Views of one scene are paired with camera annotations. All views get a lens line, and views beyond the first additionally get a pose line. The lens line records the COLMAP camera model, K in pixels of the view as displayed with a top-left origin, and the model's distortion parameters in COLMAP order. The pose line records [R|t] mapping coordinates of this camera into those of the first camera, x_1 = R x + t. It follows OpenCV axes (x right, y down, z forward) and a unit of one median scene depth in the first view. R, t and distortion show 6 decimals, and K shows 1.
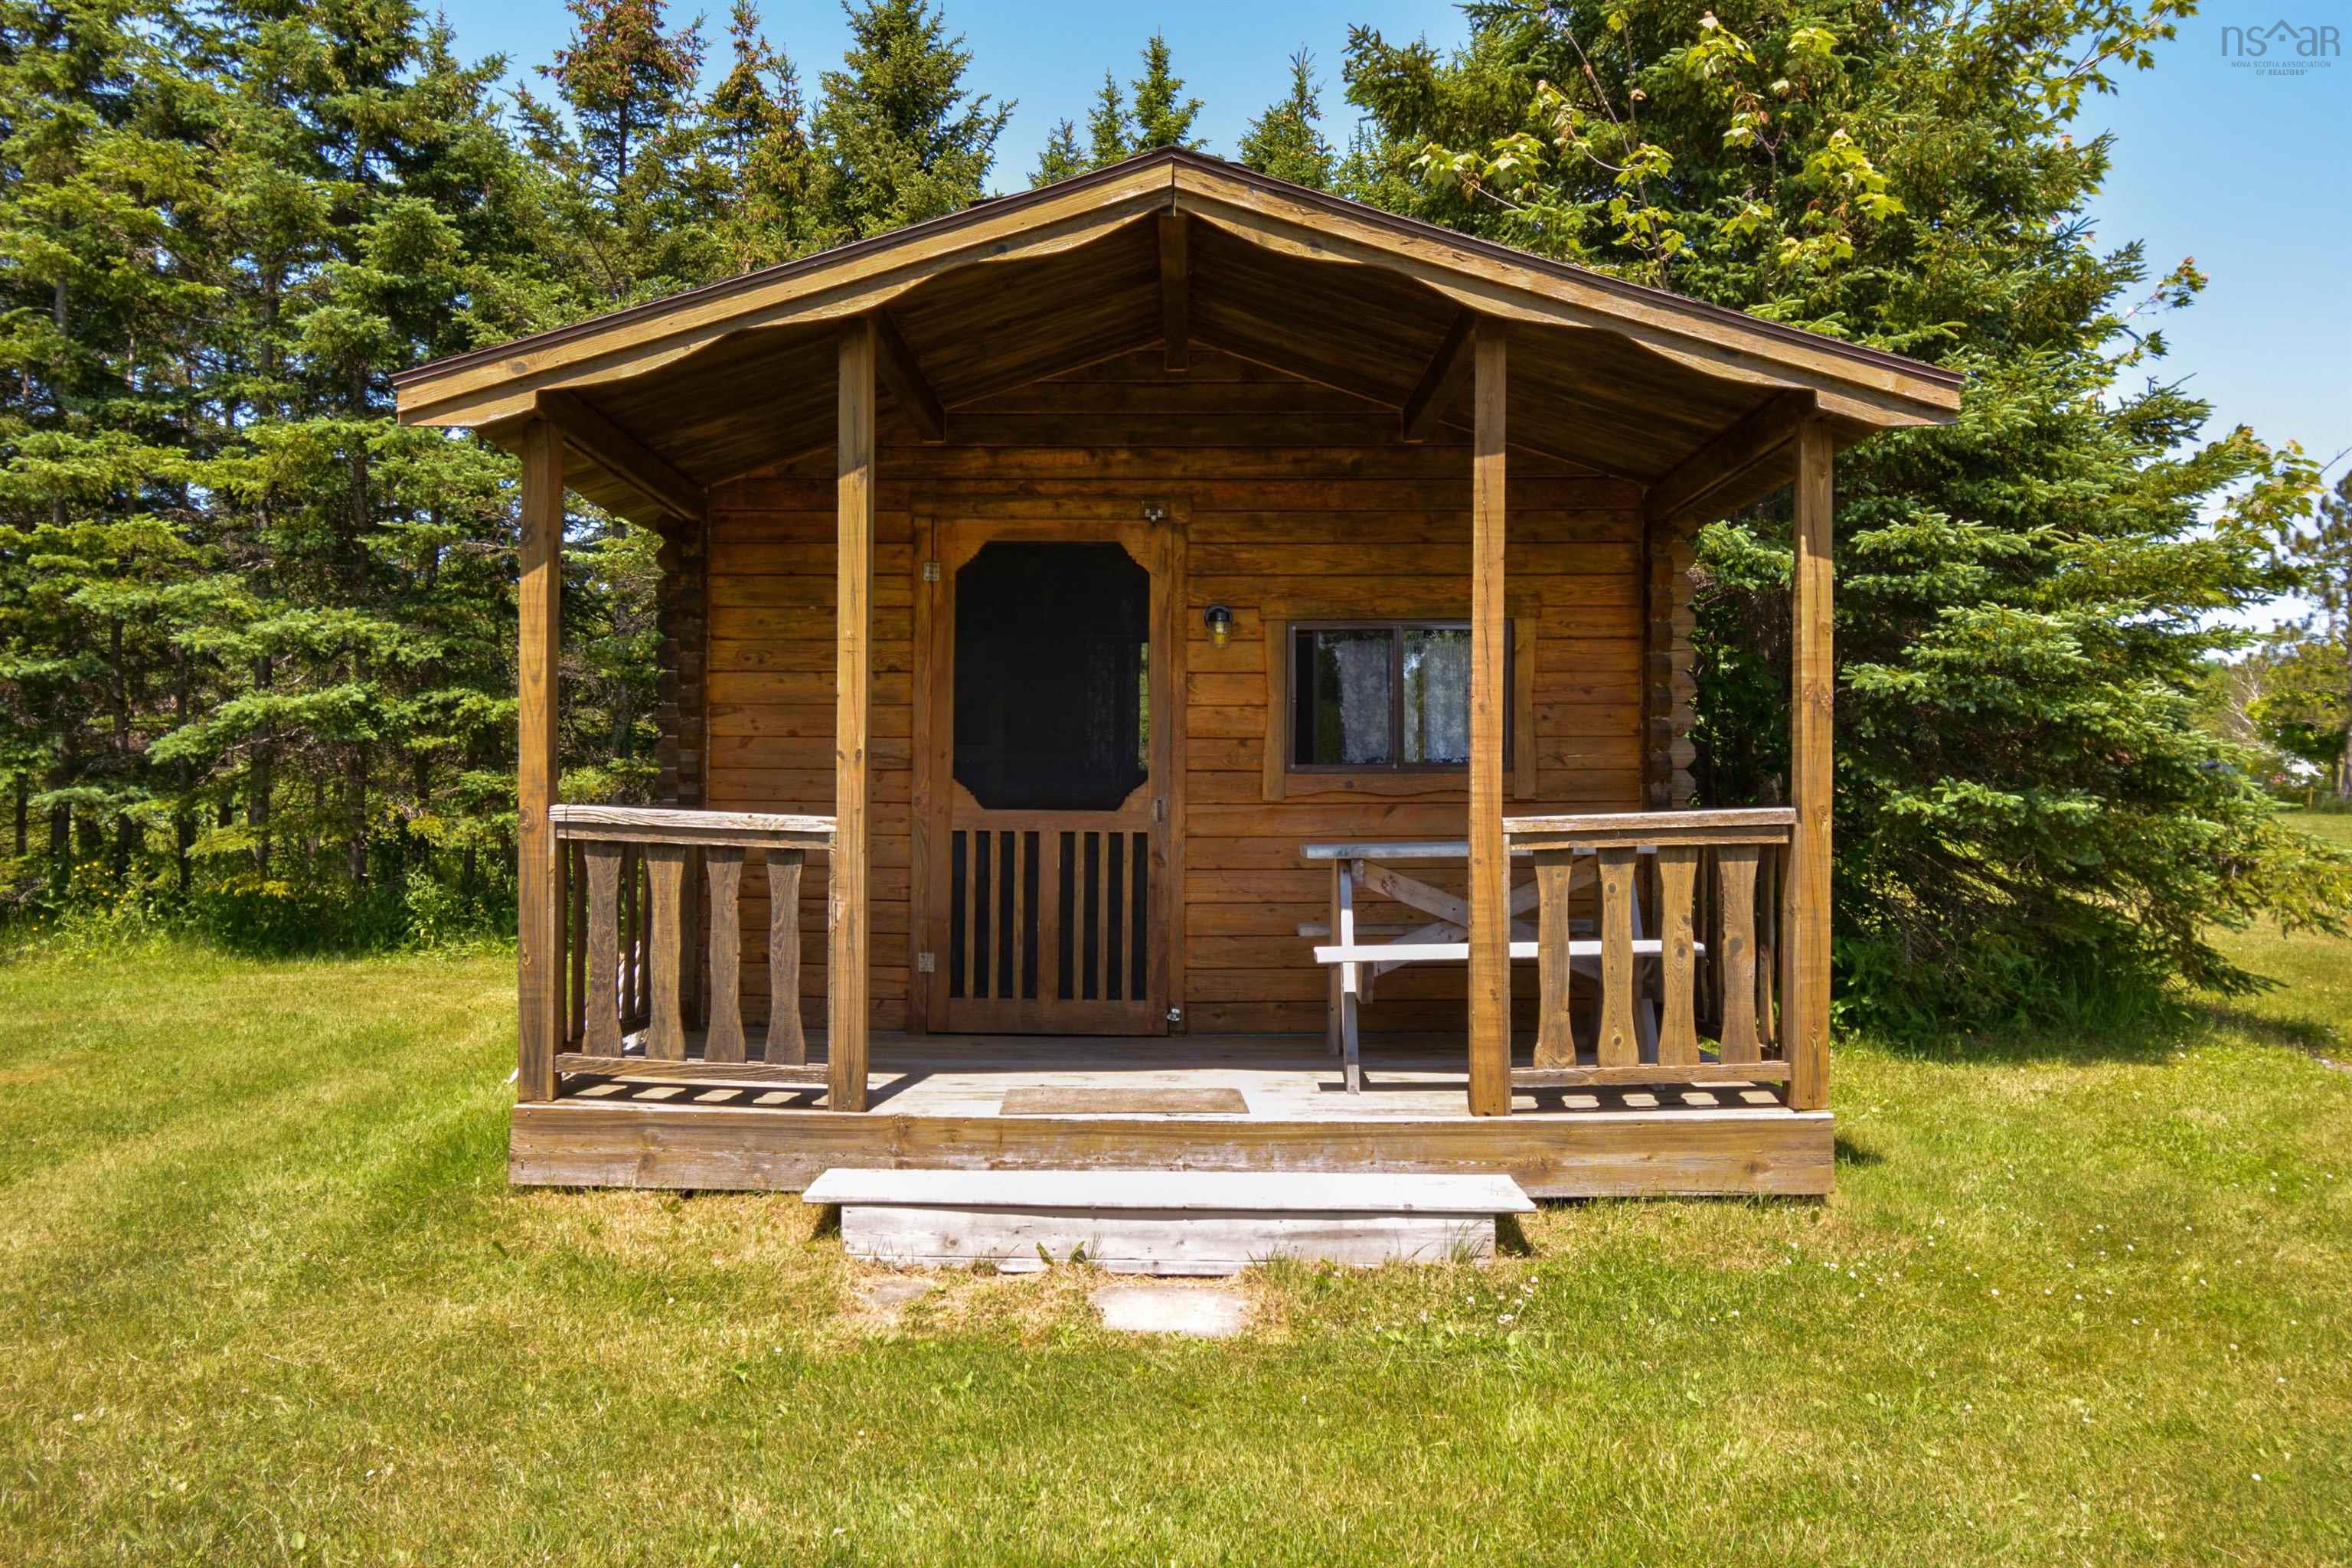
lens RADIAL K [[1708.0, 0, 1176.0], [0, 1708.0, 784.0], [0, 0, 1]] dist [-0.001047, -0.010132]
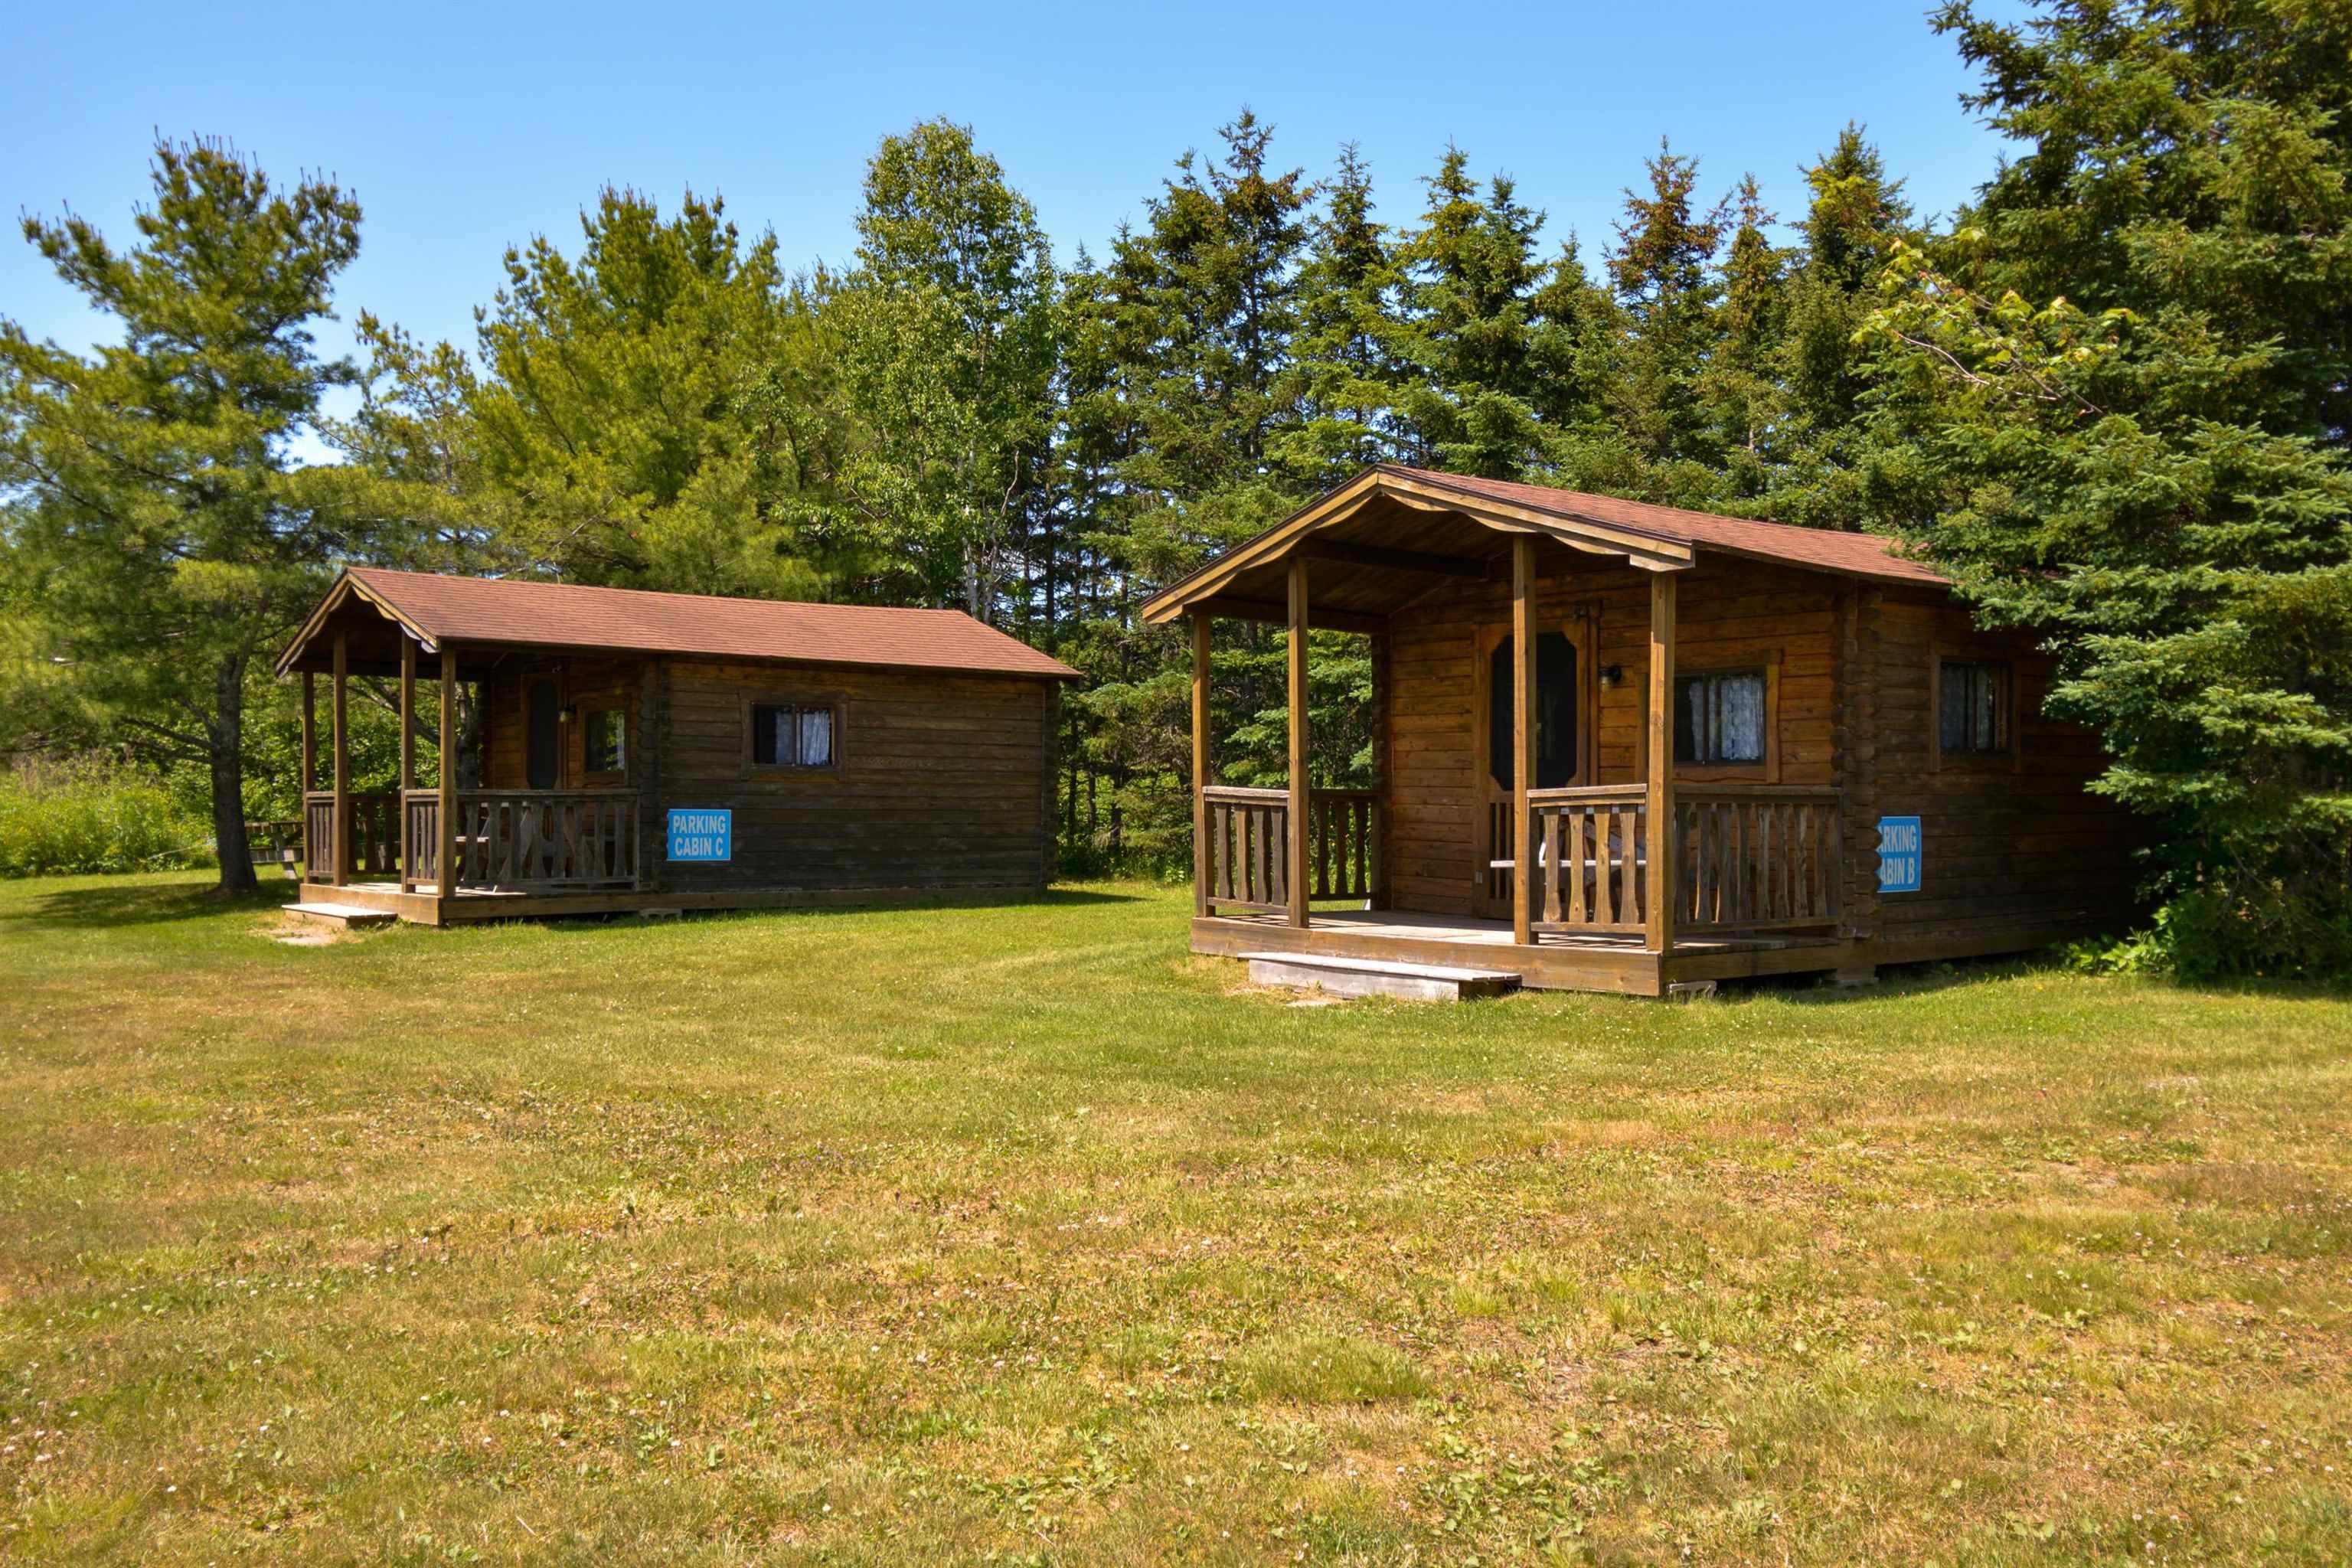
lens RADIAL K [[1884.7, 0, 1173.2], [0, 1884.7, 741.4], [0, 0, 1]] dist [-0.094501, 0.333893]
pose [[0.641739, -0.023599, -0.766560, 1.539433], [0.002111, 0.999577, -0.029005, 0.025978], [0.766920, 0.016995, 0.641517, -0.641527]]
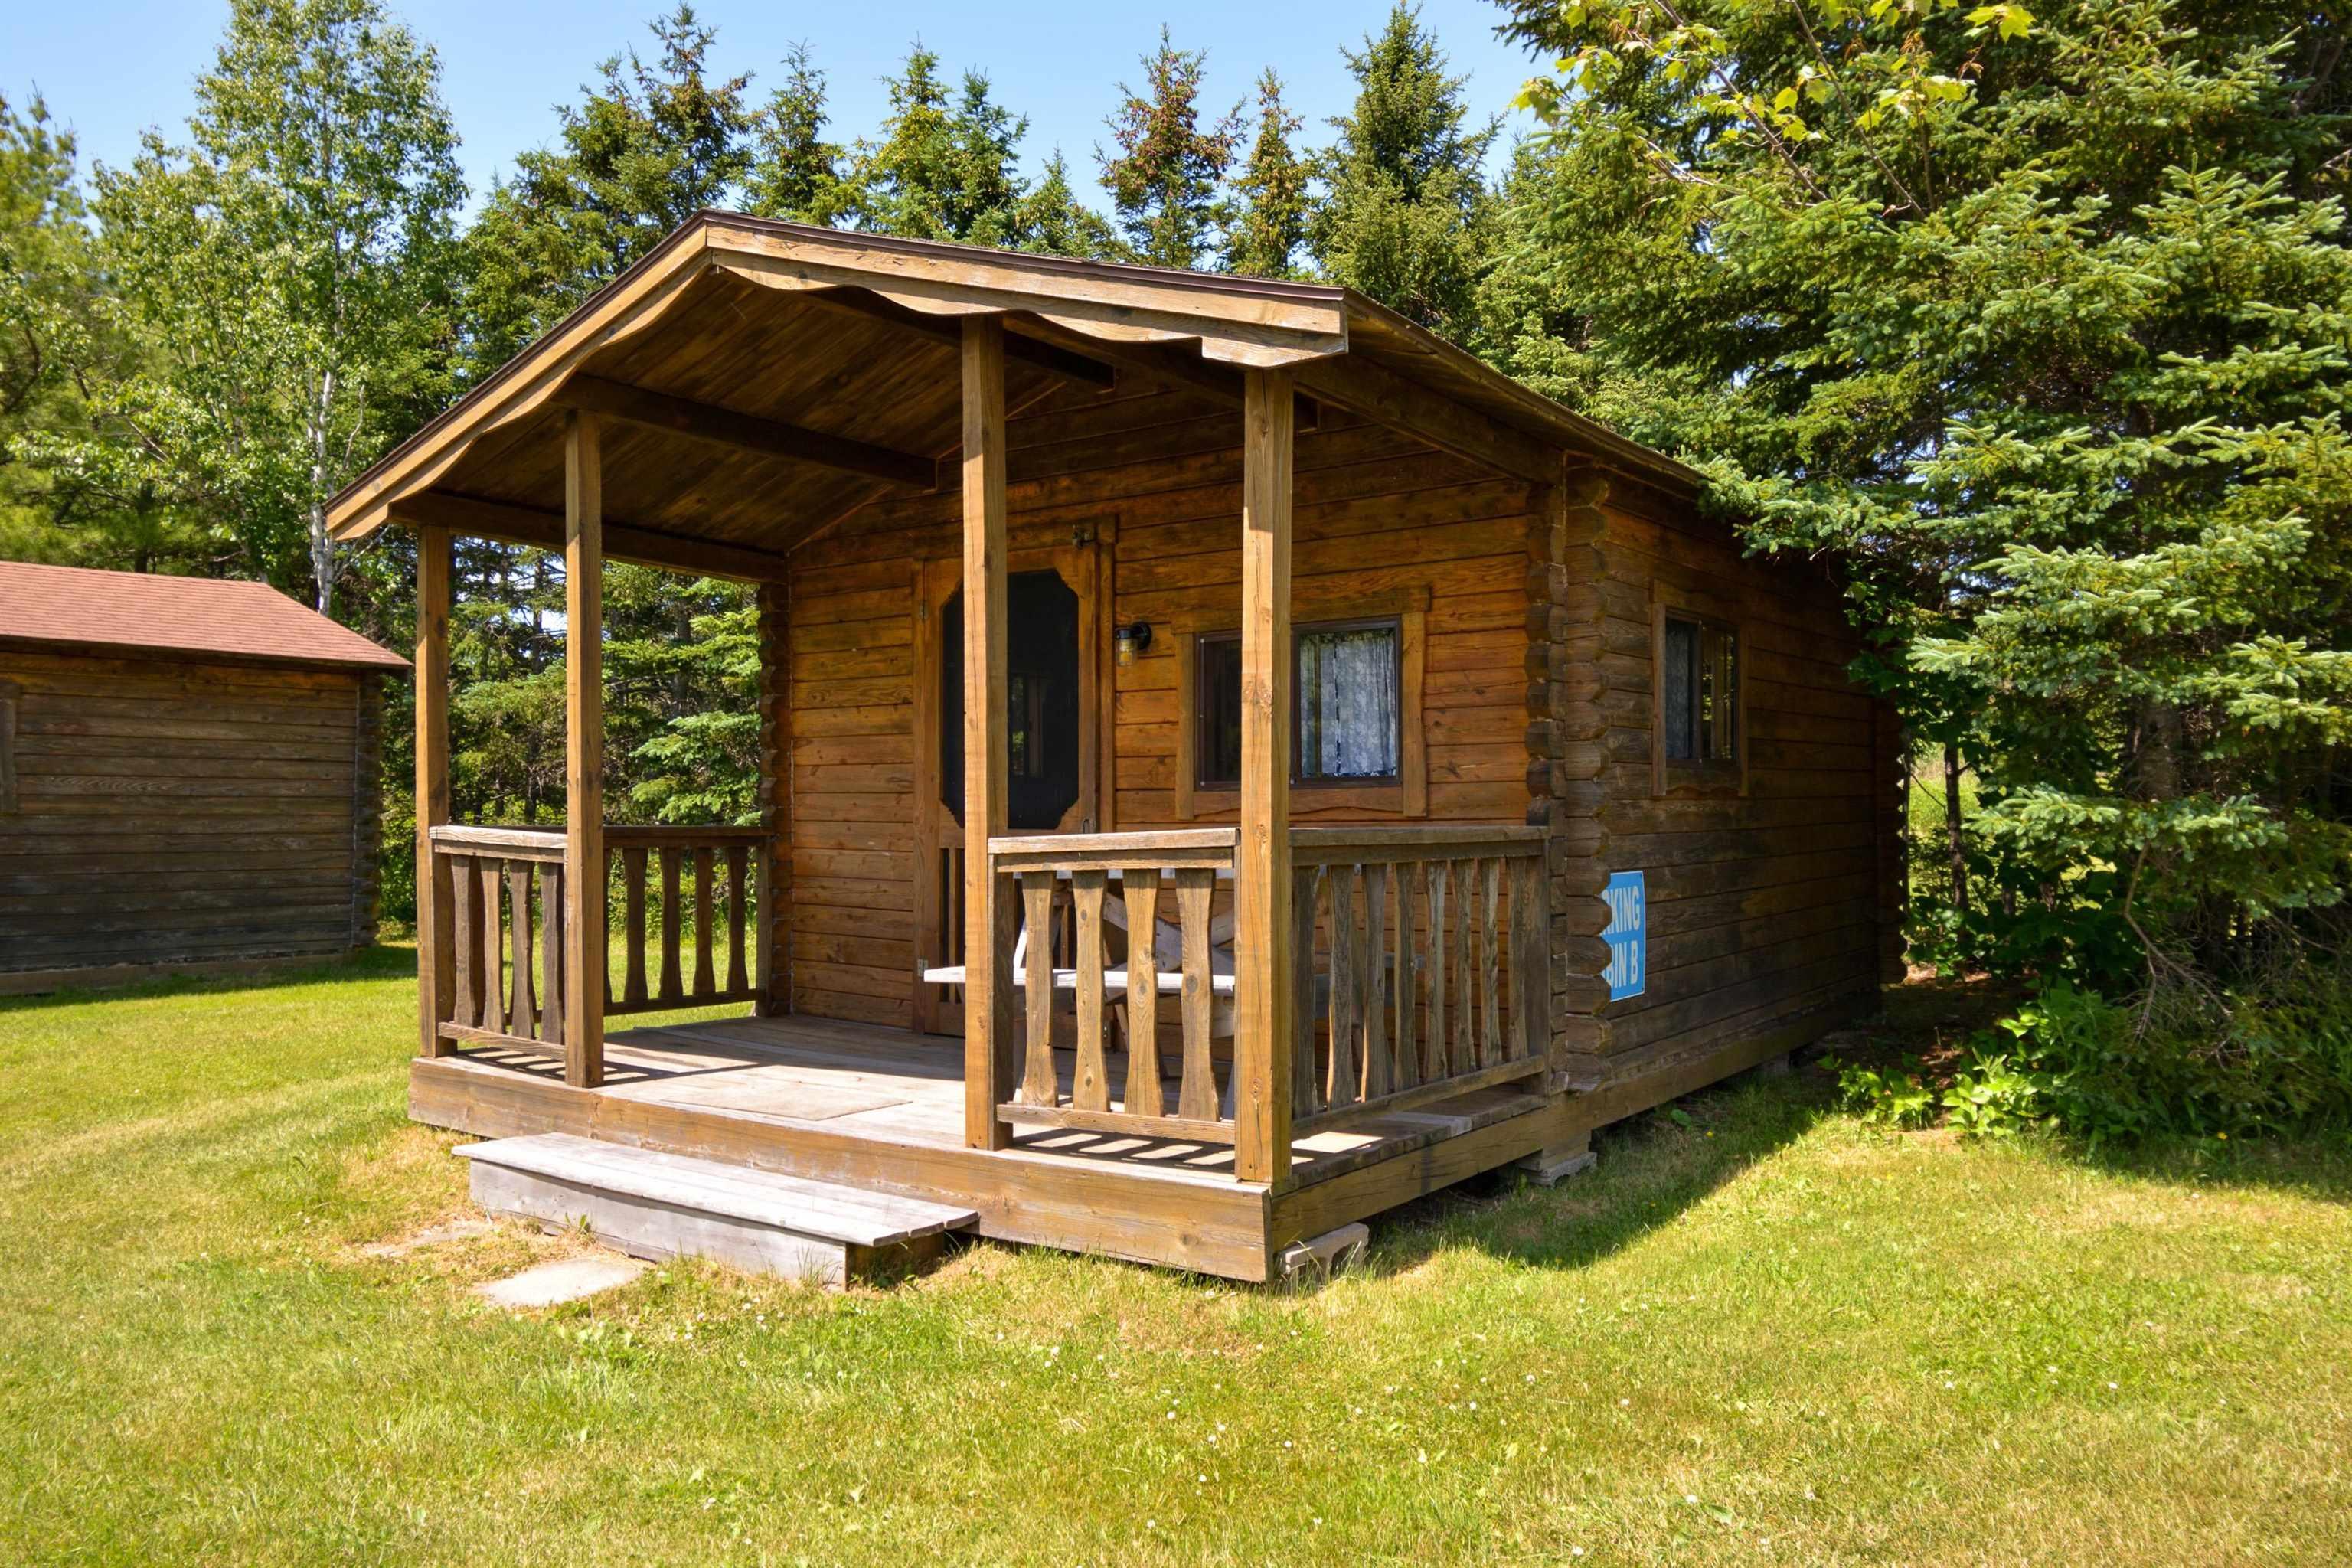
lens RADIAL K [[1651.5, 0, 1176.9], [0, 1651.5, 814.7], [0, 0, 1]] dist [0.061970, -0.266485]
pose [[0.830451, -0.005735, -0.557062, 0.792834], [0.010408, 0.999932, 0.005221, 0.003383], [0.556994, -0.010134, 0.830455, 0.290296]]
